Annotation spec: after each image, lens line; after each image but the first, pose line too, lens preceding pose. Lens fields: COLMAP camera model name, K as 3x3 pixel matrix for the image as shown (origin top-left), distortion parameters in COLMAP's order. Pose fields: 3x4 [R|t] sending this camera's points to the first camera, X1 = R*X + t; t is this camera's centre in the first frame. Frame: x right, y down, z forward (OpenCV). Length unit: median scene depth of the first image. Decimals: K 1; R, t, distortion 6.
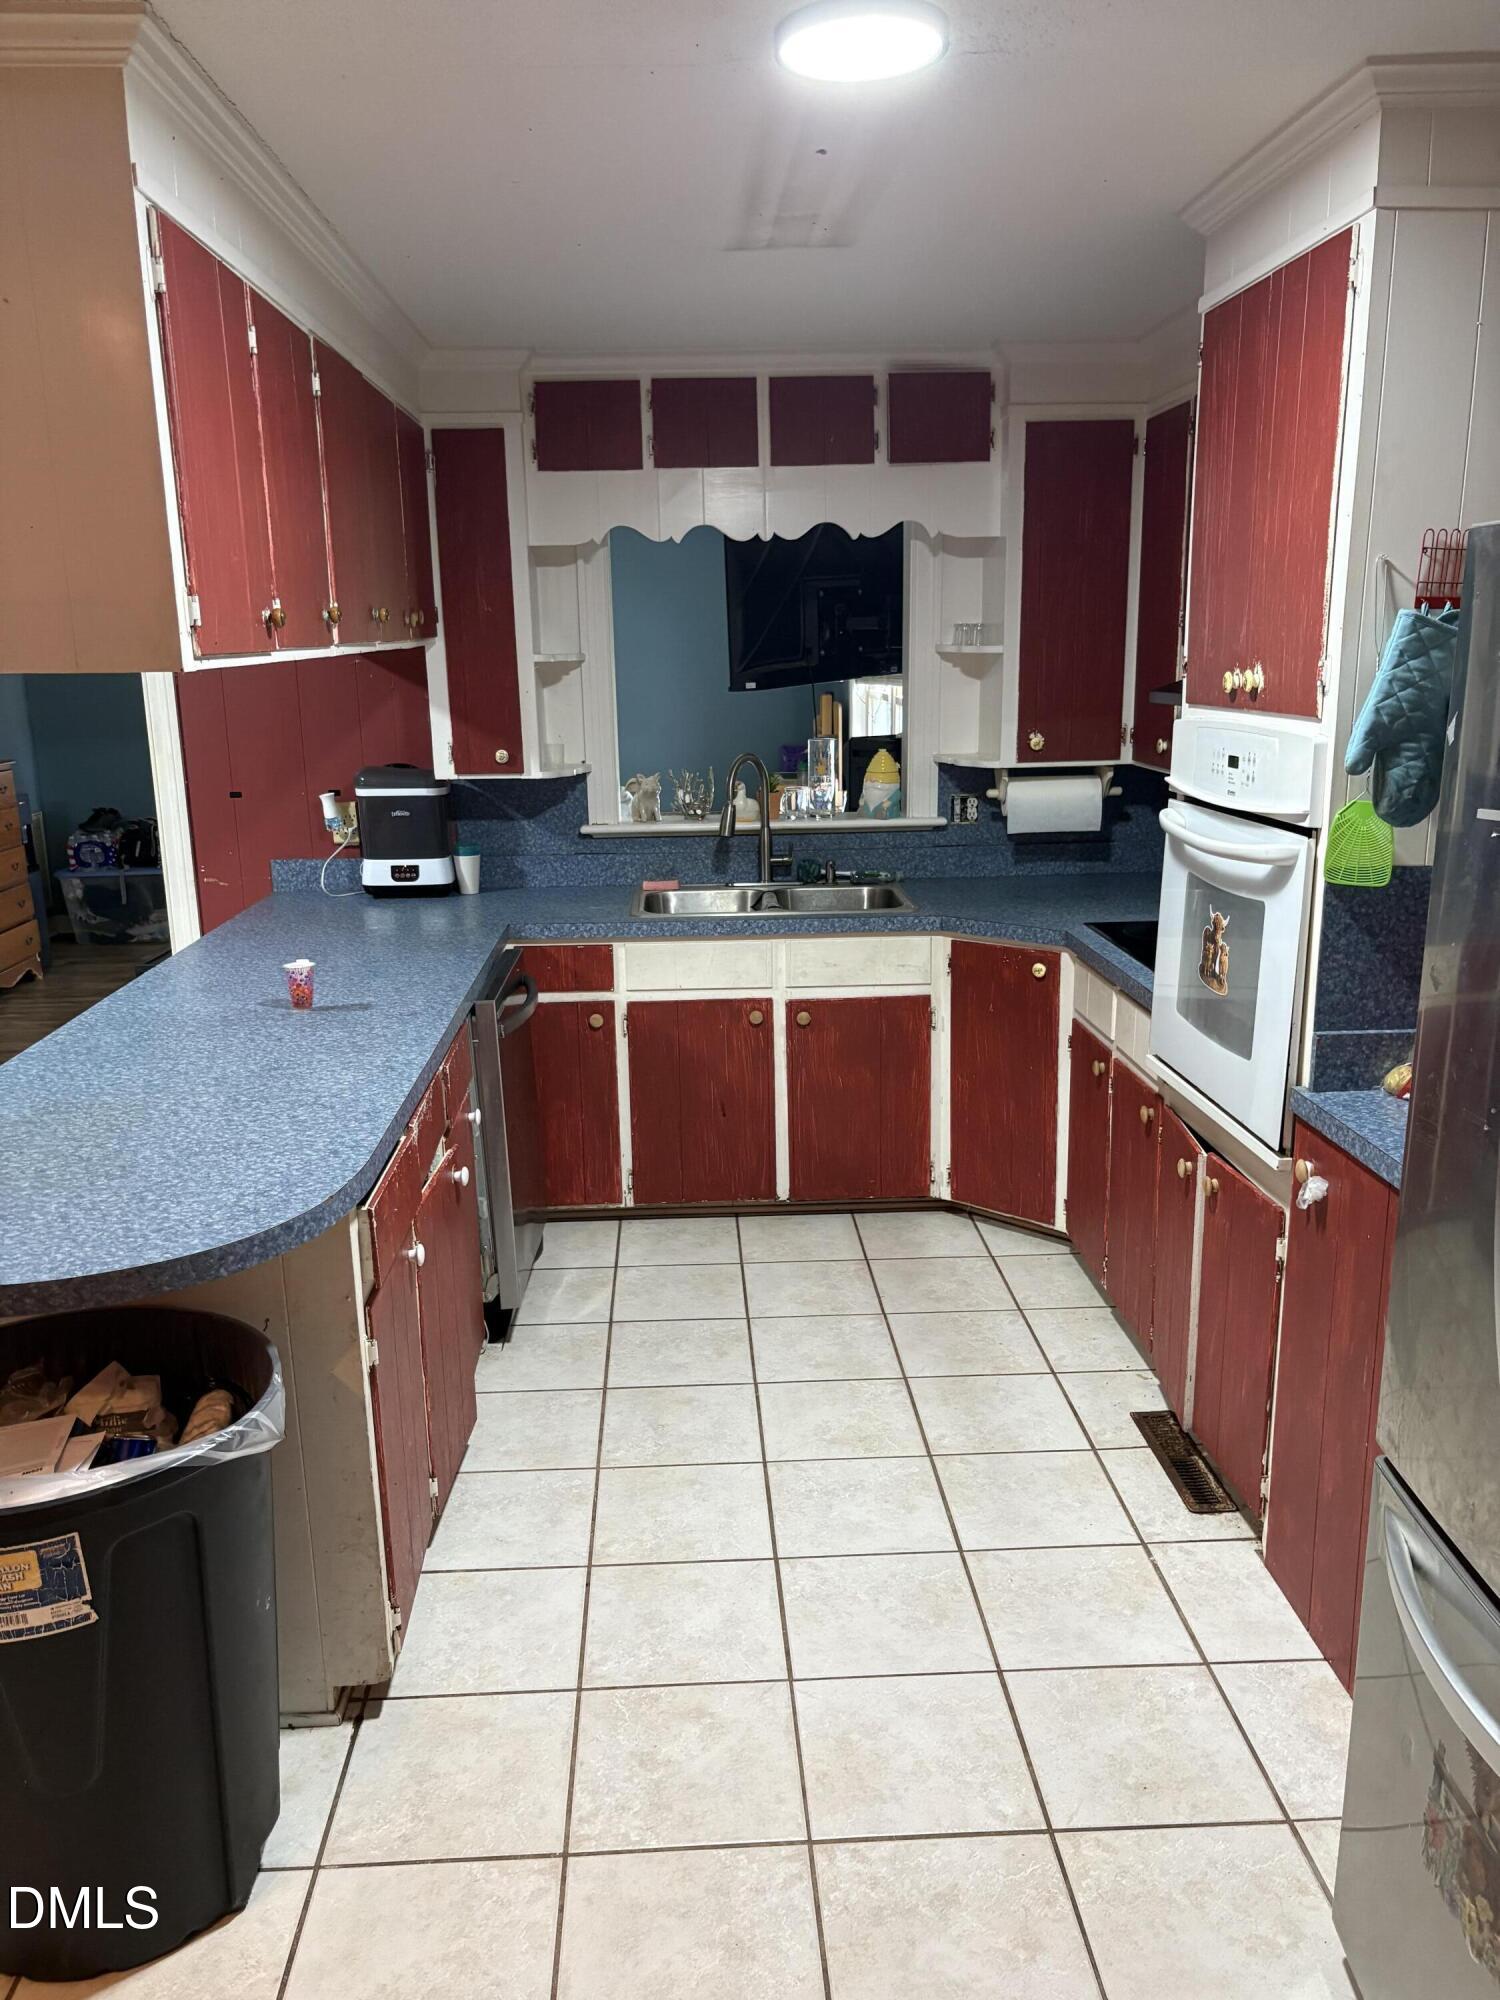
lens RADIAL K [[1485.2, 0, 745.1], [0, 1485.2, 1032.9], [0, 0, 1]] dist [0.123279, -0.336476]
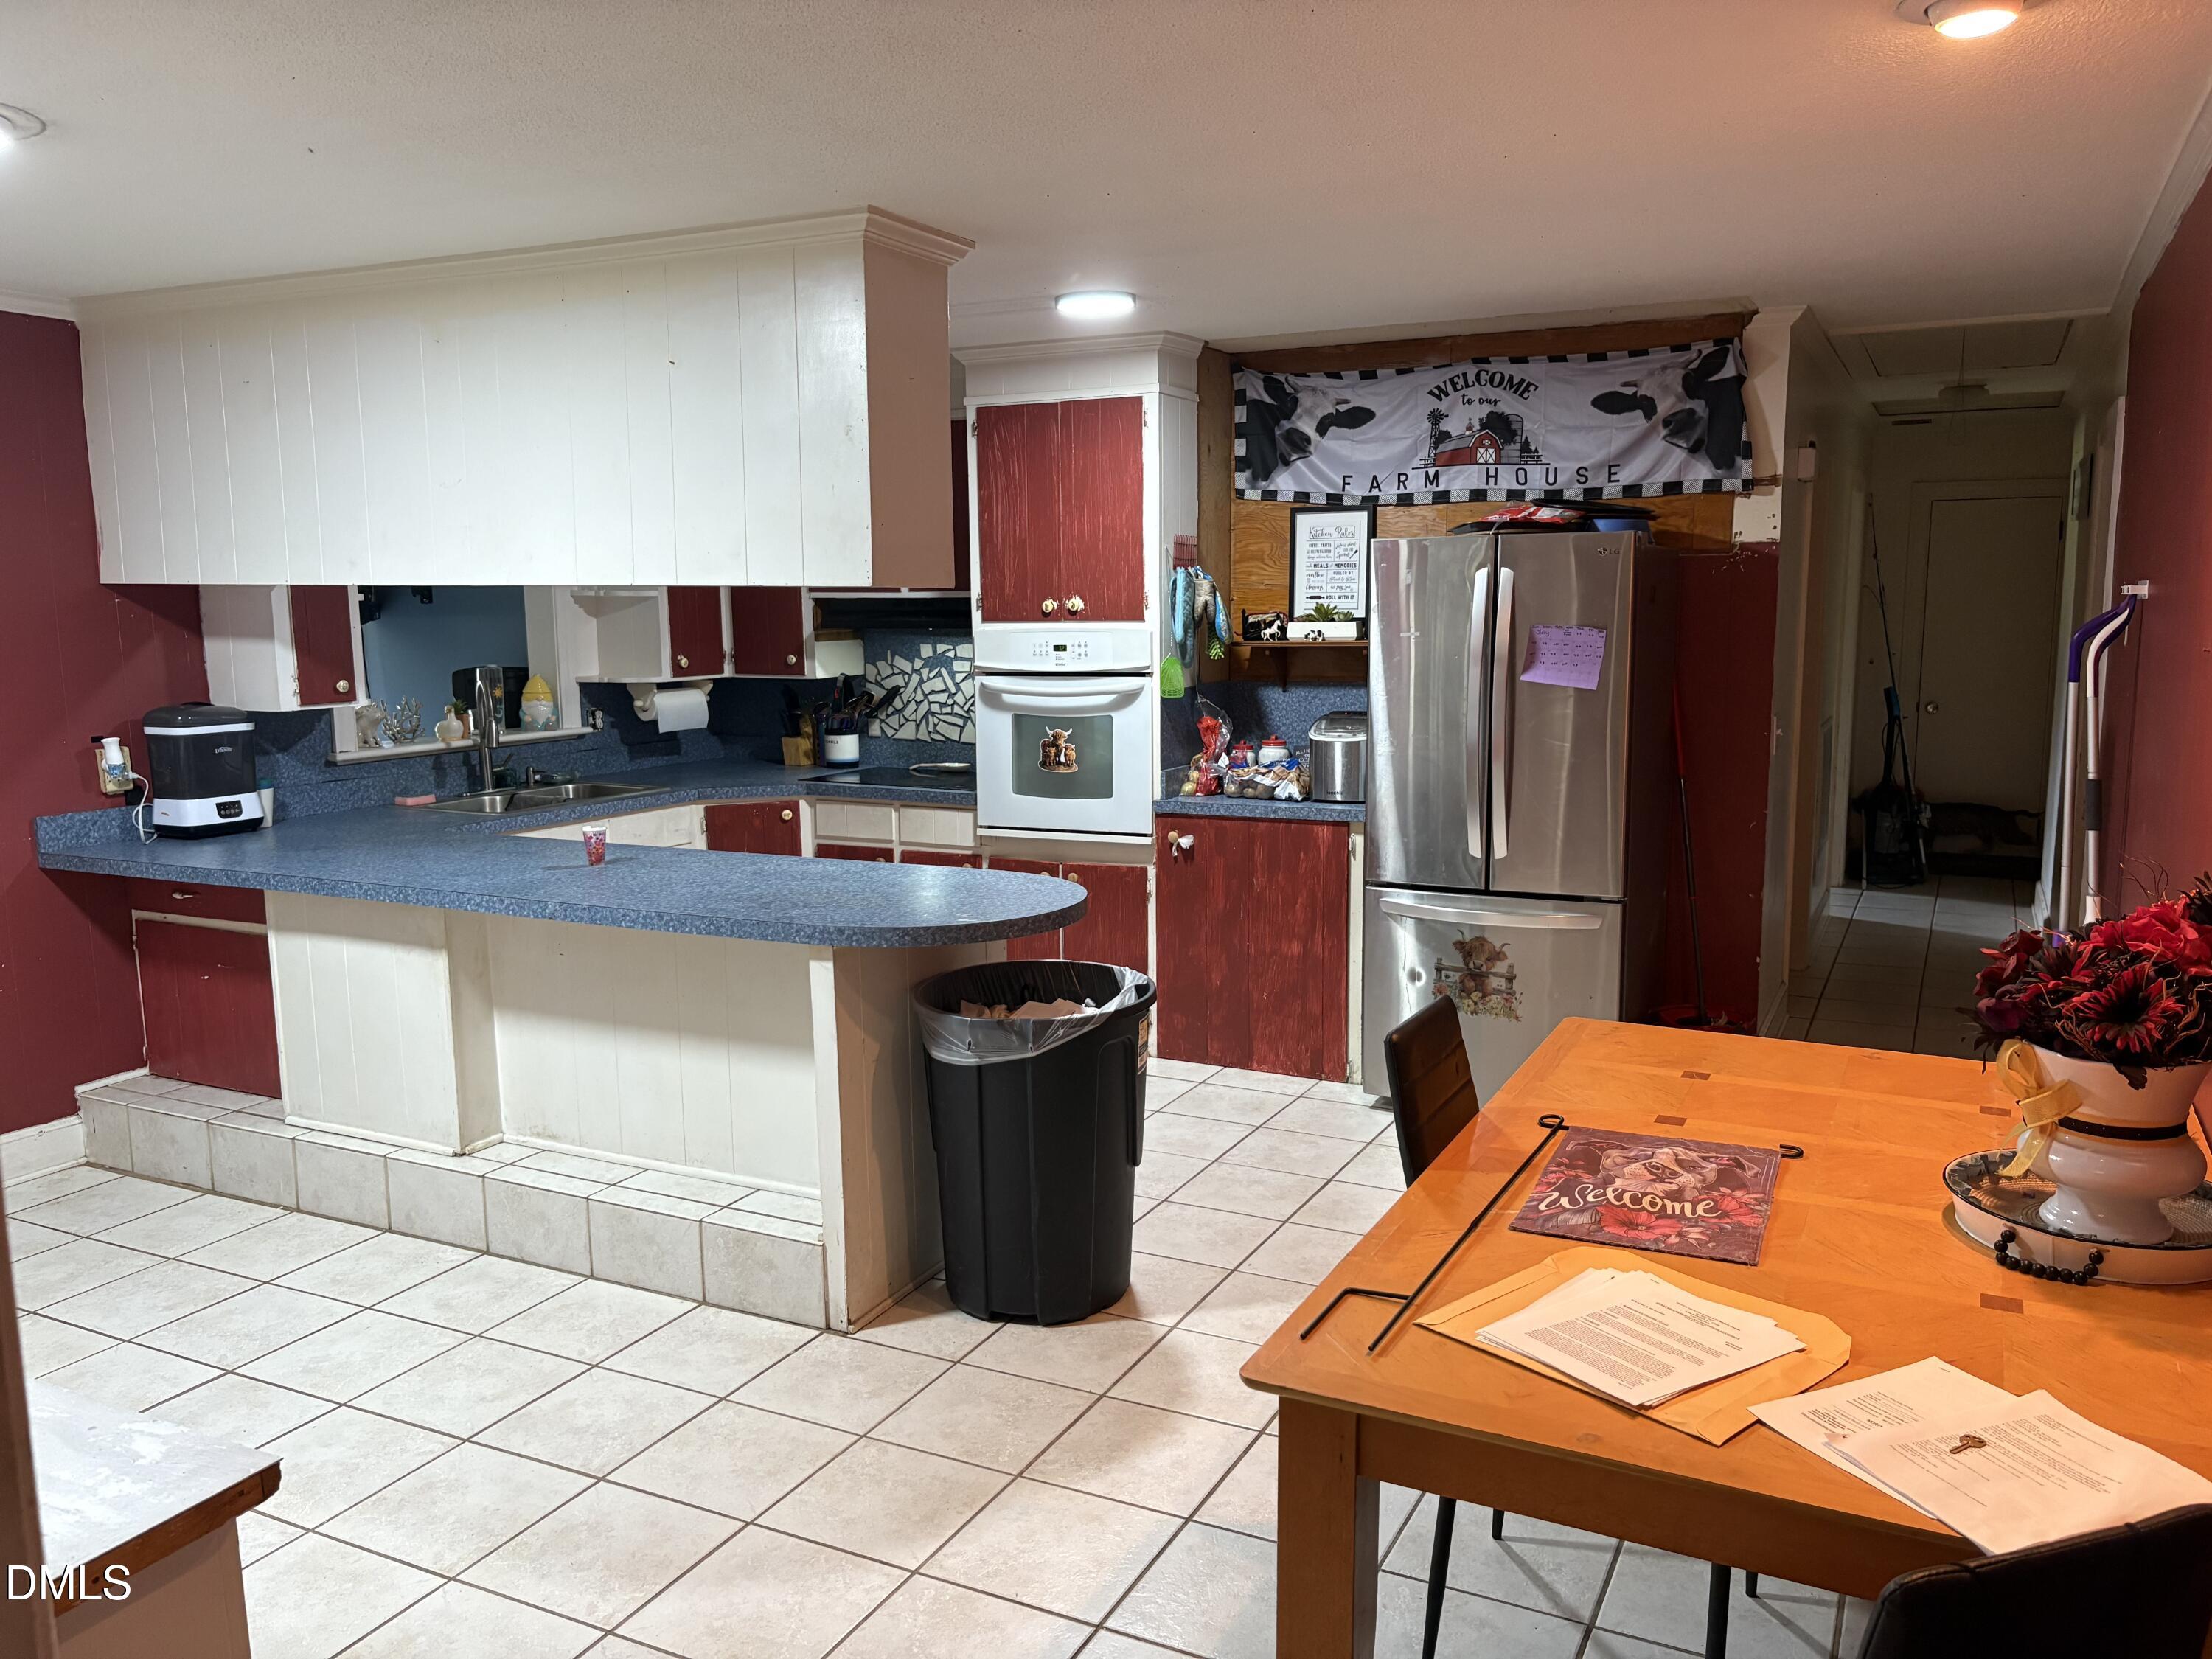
lens RADIAL K [[1686.1, 0, 1106.0], [0, 1686.1, 829.5], [0, 0, 1]] dist [0.041704, -0.041808]
pose [[0.492804, -0.111547, 0.862961, -0.929534], [0.221084, 0.975255, -0.000191, 0.034615], [-0.841585, 0.190880, 0.505271, -0.050985]]
